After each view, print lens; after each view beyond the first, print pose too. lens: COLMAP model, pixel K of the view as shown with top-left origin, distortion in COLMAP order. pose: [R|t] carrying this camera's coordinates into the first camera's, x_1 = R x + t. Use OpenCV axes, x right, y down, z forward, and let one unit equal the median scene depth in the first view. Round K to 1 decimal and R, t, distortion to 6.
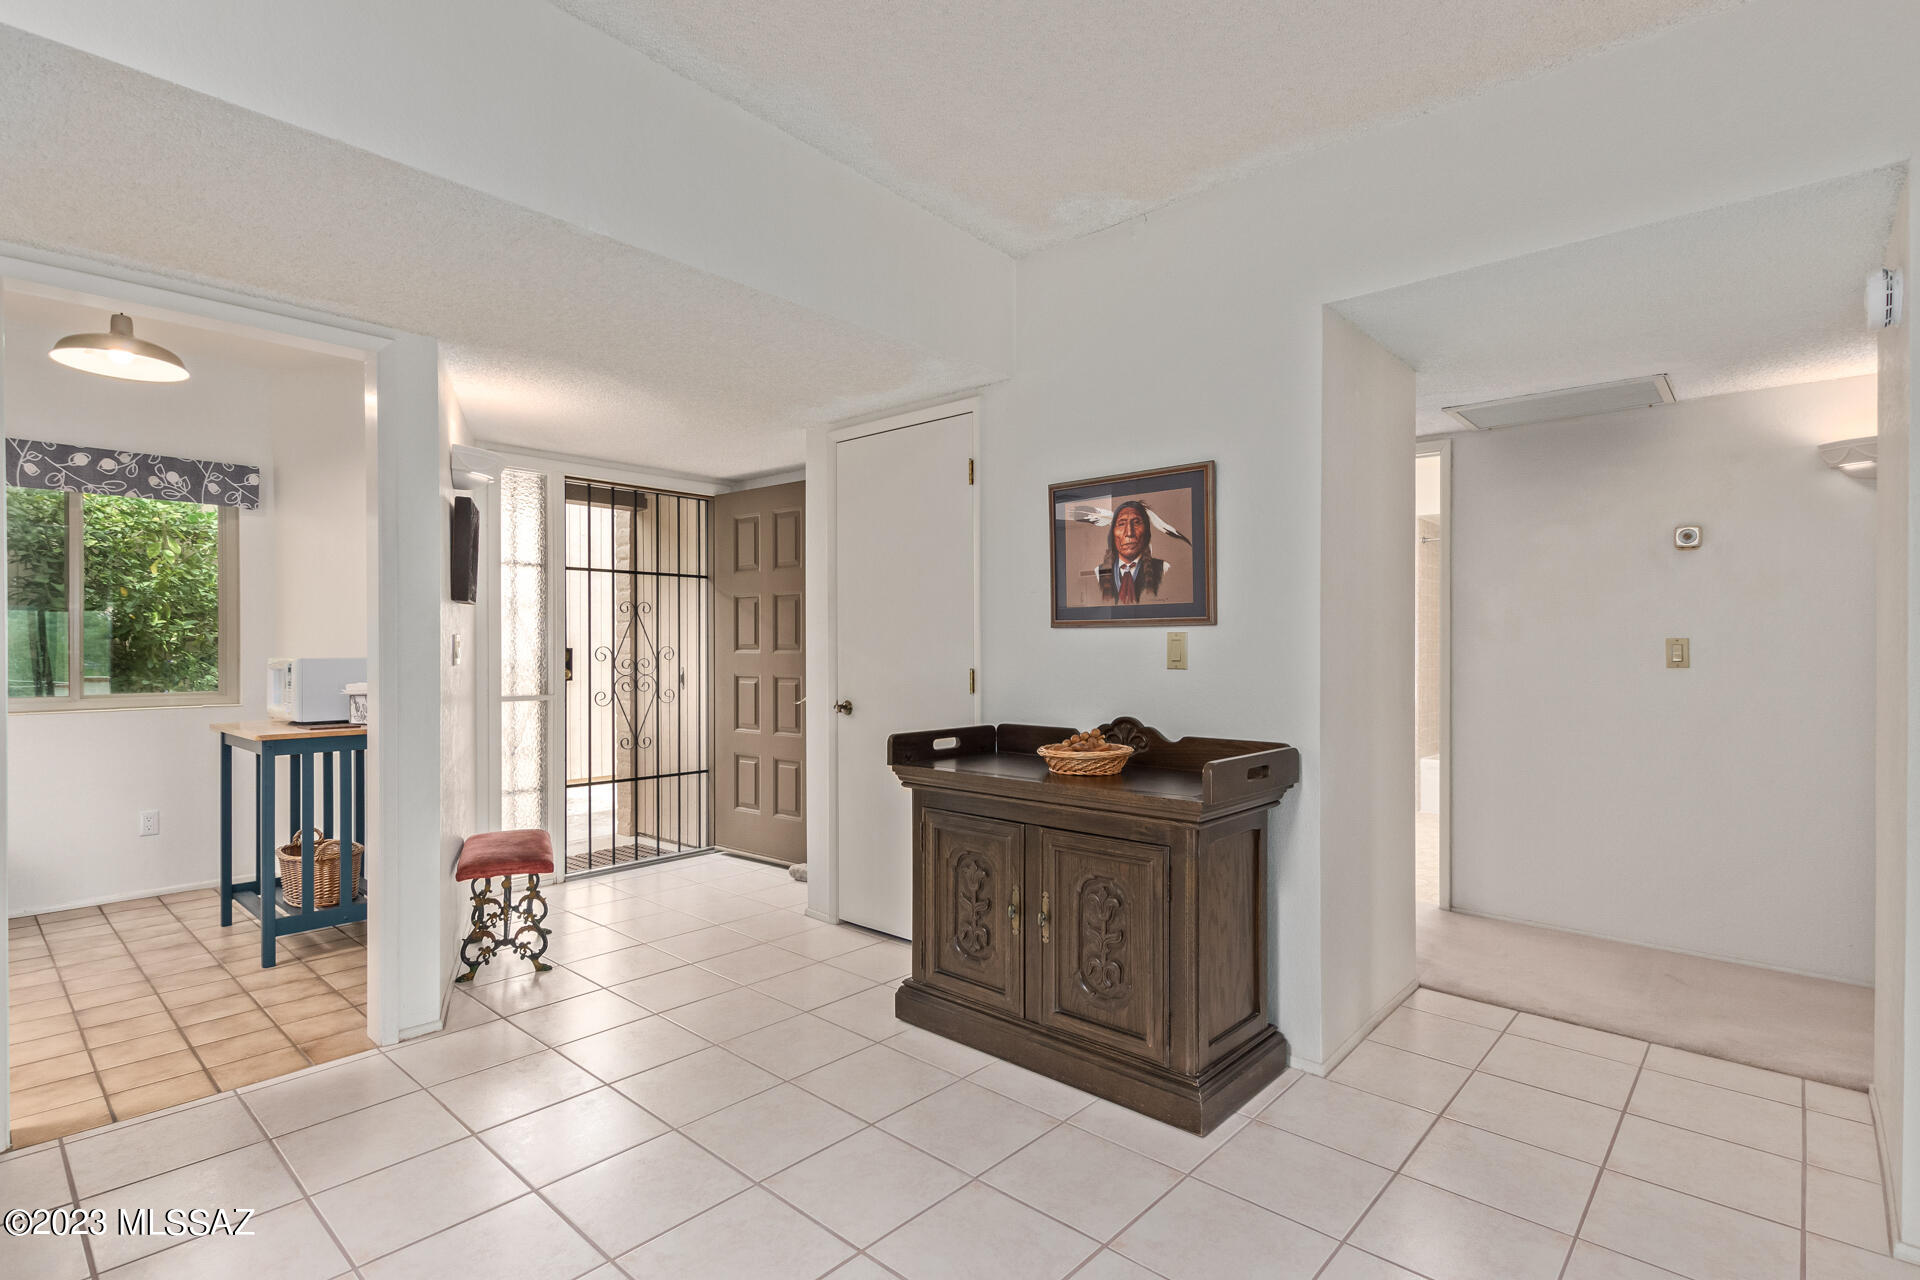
lens RADIAL K [[923.5, 0, 952.4], [0, 923.5, 648.4], [0, 0, 1]] dist [0.003955, -0.000127]
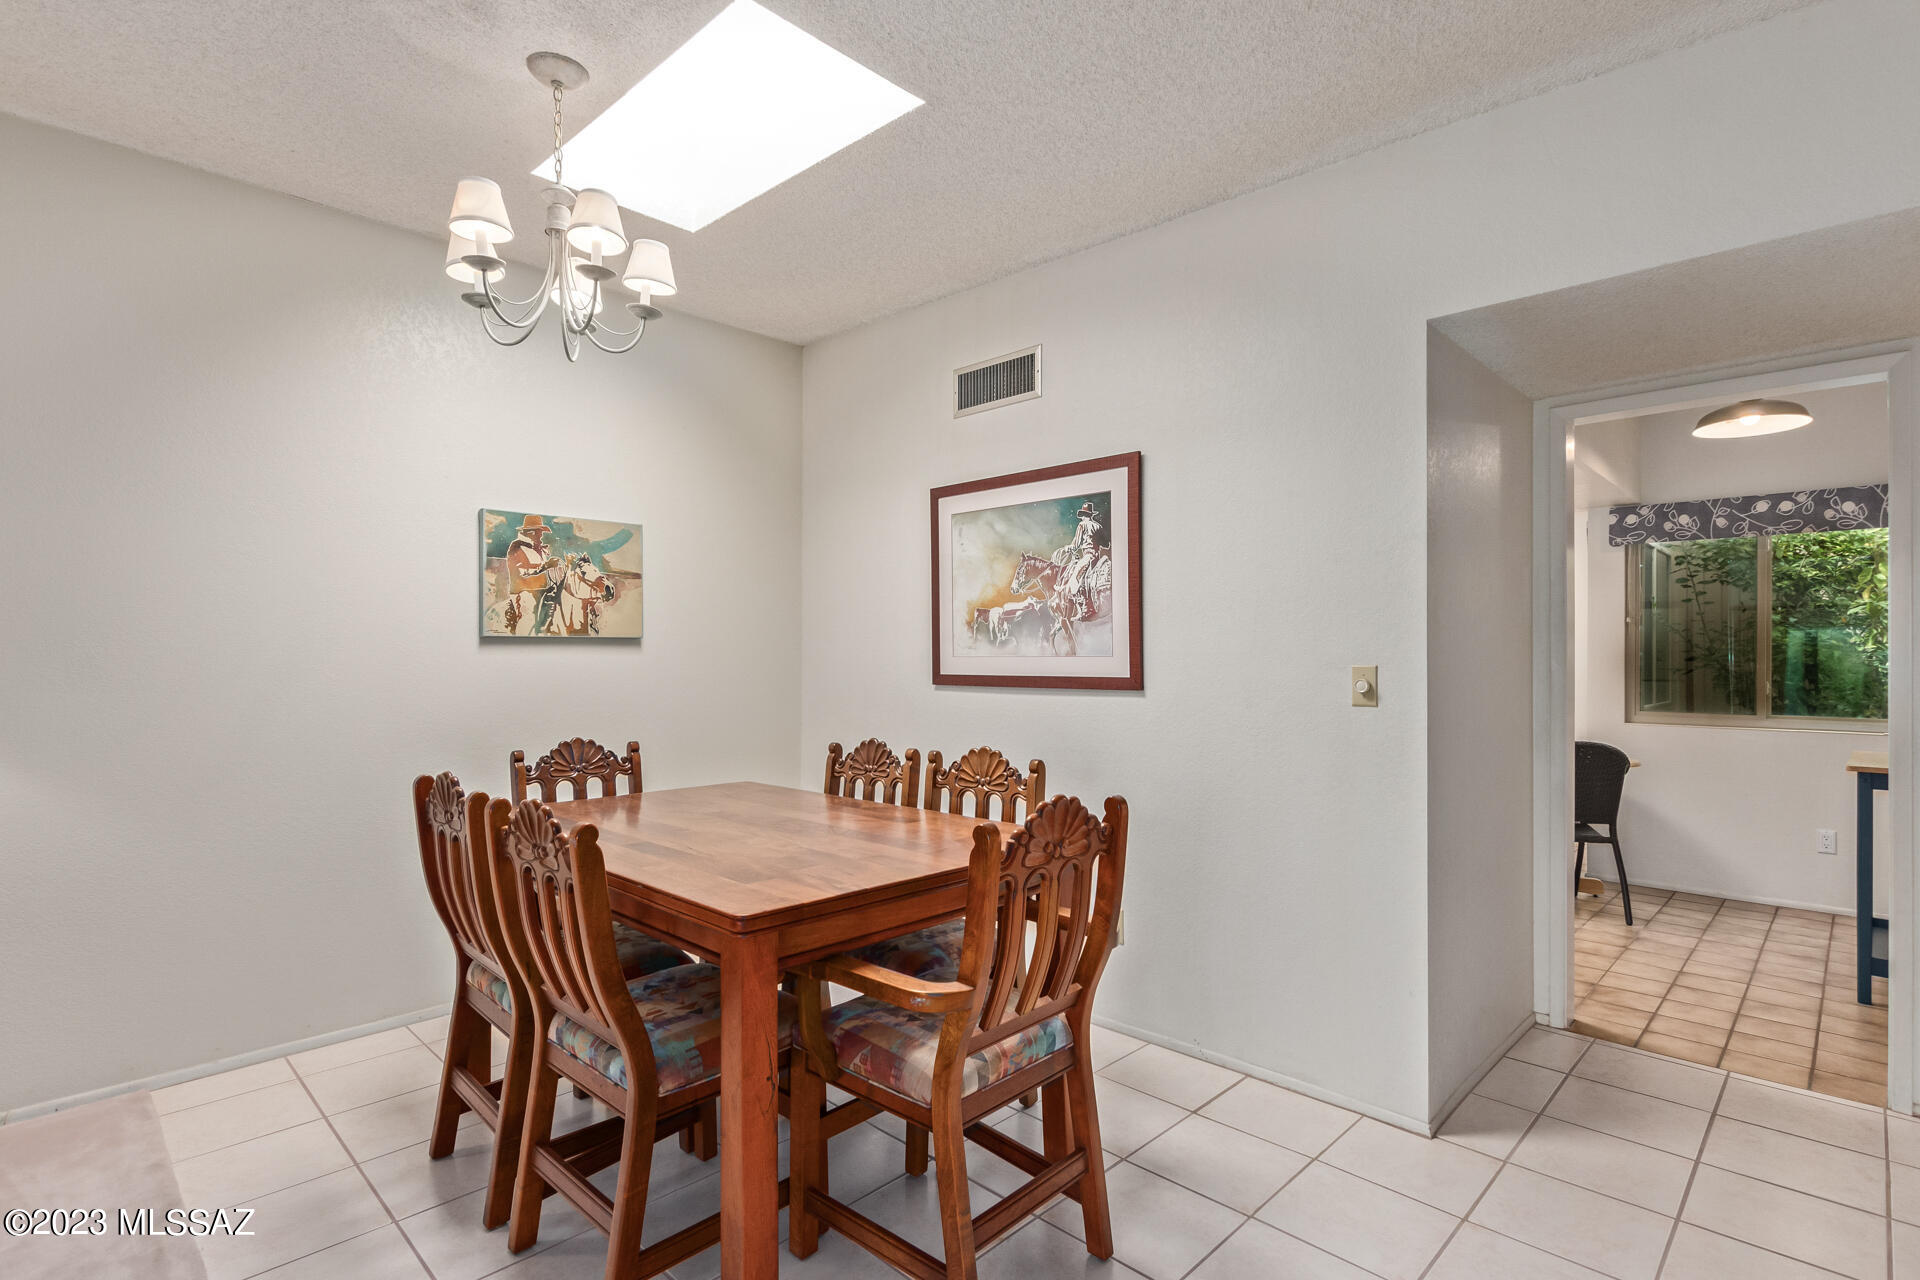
lens RADIAL K [[923.5, 0, 952.4], [0, 923.5, 648.4], [0, 0, 1]] dist [0.003955, -0.000127]
pose [[-0.031814, -0.010842, -0.999435, 0.225627], [-0.008257, 0.999910, -0.010585, -0.010812], [0.999460, 0.007916, -0.031901, 0.051160]]
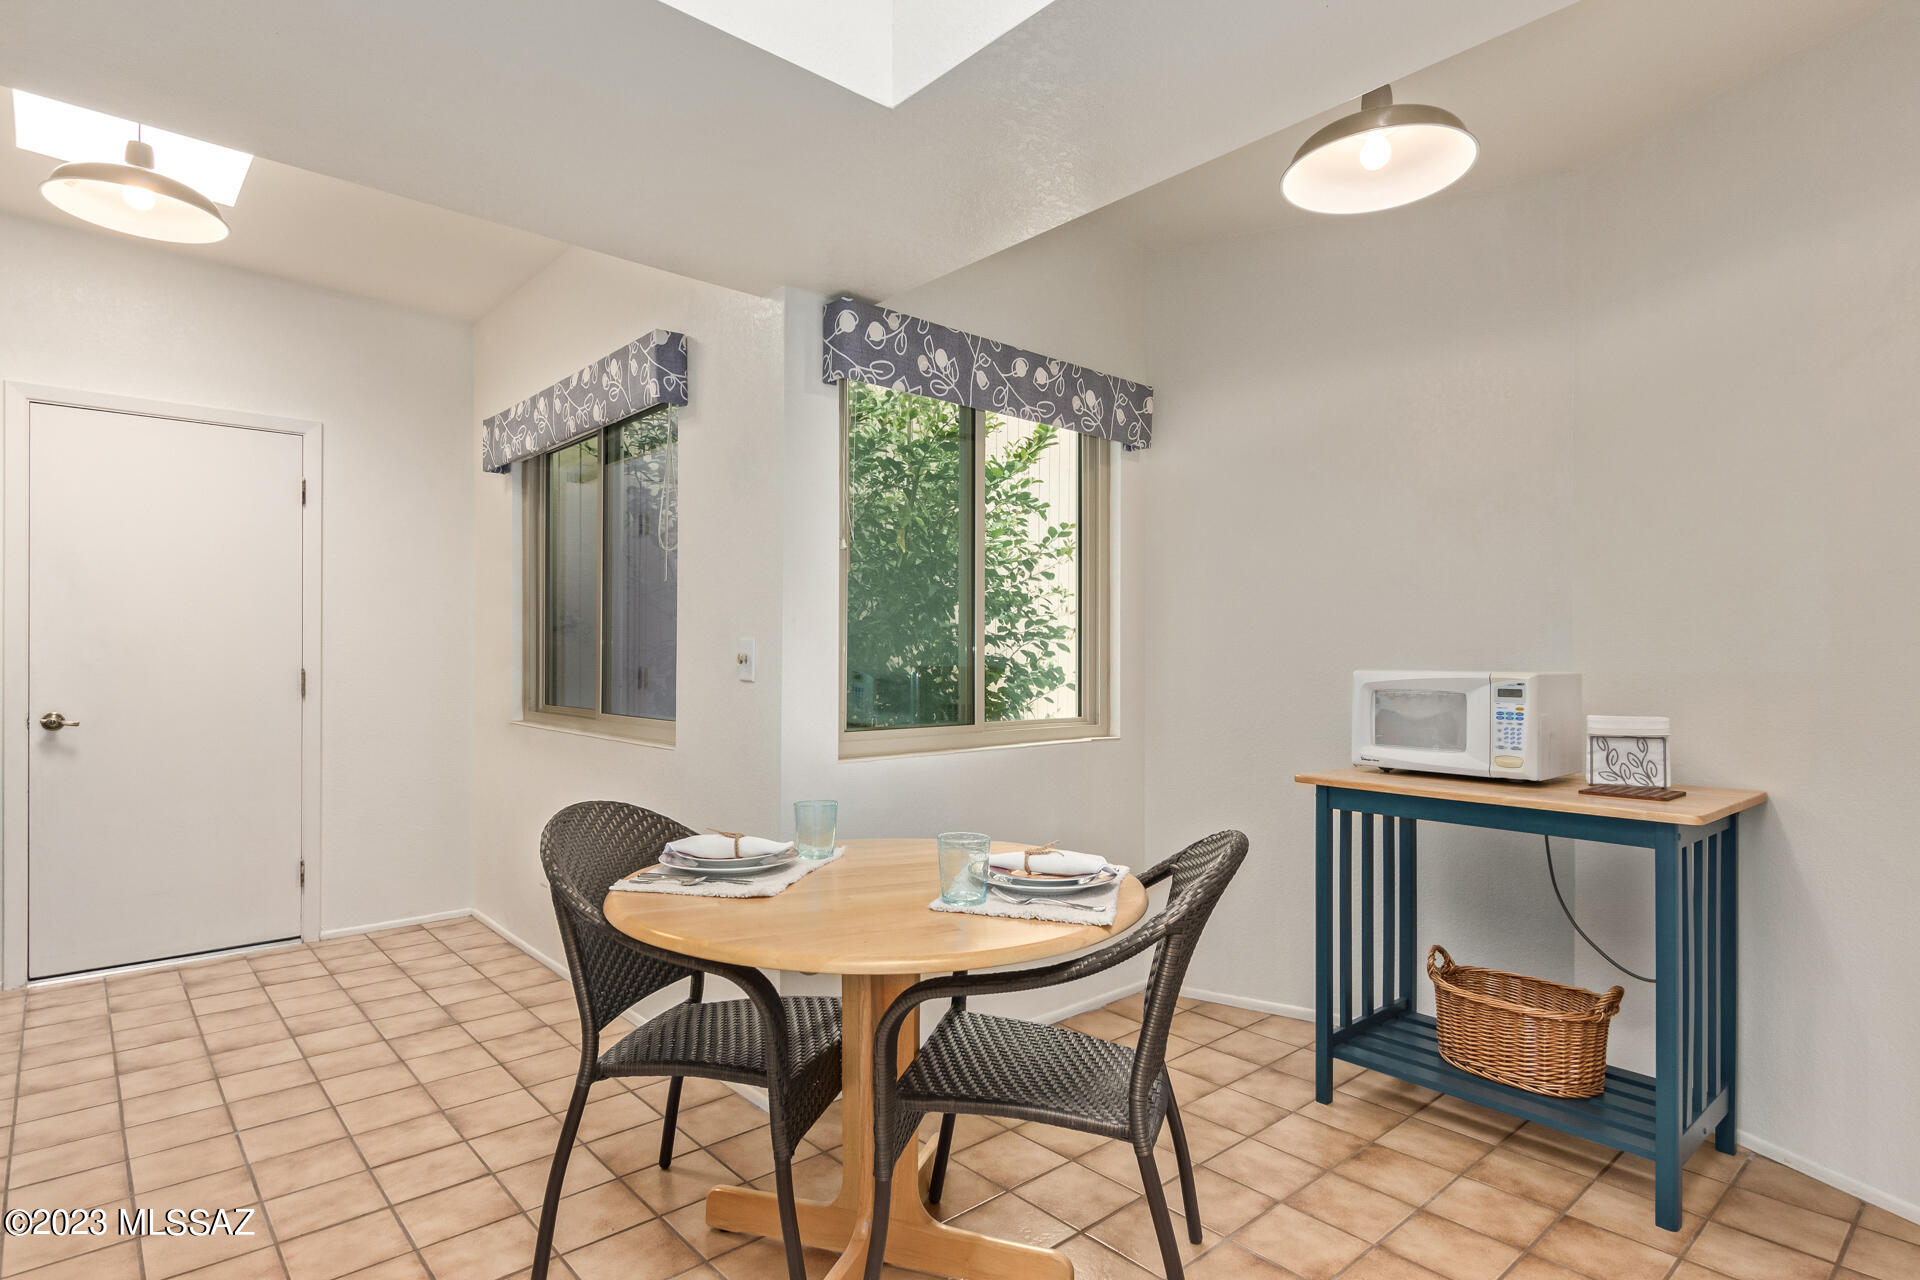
lens RADIAL K [[968.4, 0, 951.5], [0, 968.4, 650.0], [0, 0, 1]] dist [0.005711, -0.000245]
pose [[0.992995, 0.010397, -0.117696, -0.932860], [-0.010014, 0.999942, 0.003848, -0.002963], [0.117729, -0.002642, 0.993042, 0.309962]]
